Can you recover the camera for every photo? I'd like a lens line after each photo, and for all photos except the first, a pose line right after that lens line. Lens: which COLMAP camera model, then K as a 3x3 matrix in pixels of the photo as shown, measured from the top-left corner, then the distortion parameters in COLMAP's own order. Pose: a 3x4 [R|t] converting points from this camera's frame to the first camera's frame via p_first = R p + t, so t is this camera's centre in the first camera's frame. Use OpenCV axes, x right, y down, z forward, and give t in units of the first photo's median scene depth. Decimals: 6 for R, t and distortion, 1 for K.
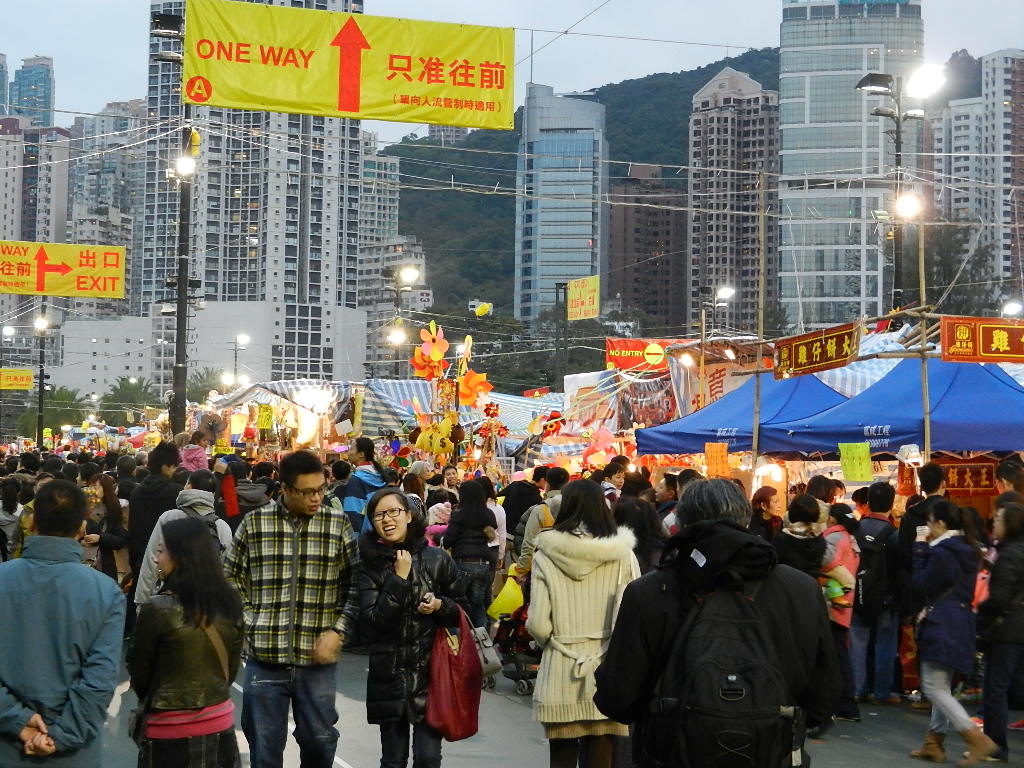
lens RADIAL K [[1802.0, 0, 512.2], [0, 1802.0, 384.7], [0, 0, 1]] dist [-0.029137, 0.000000]
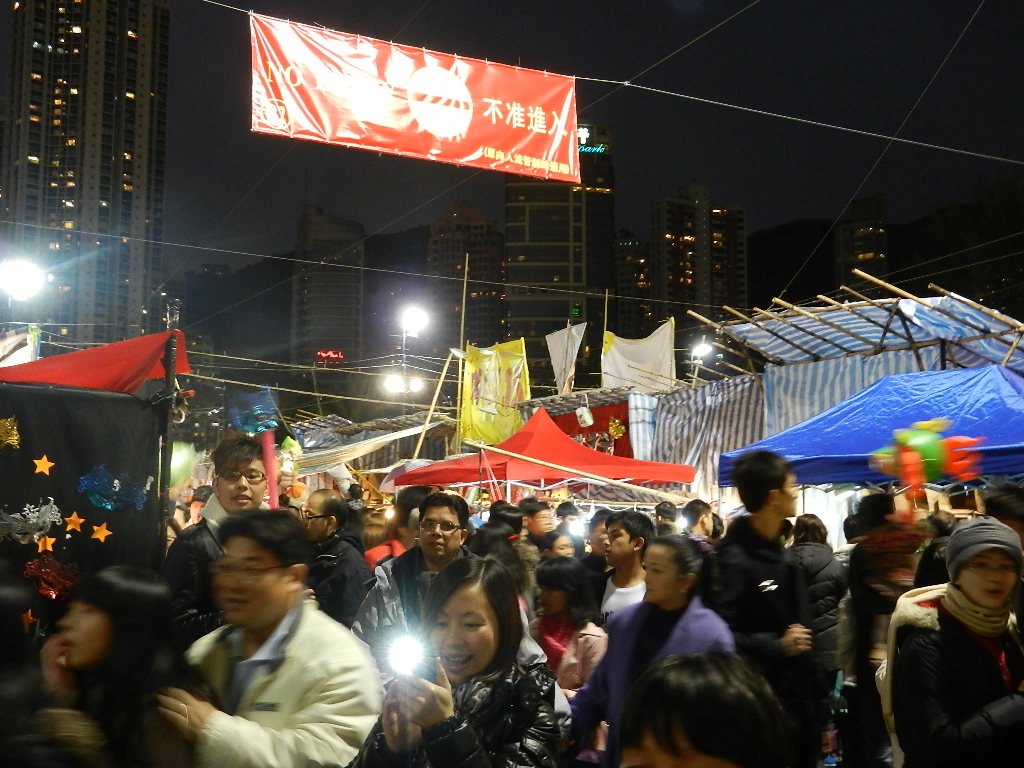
lens RADIAL K [[1197.0, 0, 512.2], [0, 1197.0, 382.6], [0, 0, 1]] dist [-0.006470, 0.000000]
pose [[0.978500, 0.014723, 0.205722, -0.019070], [-0.002699, 0.998277, -0.058608, 0.003722], [-0.206230, 0.056793, 0.976854, 0.179113]]
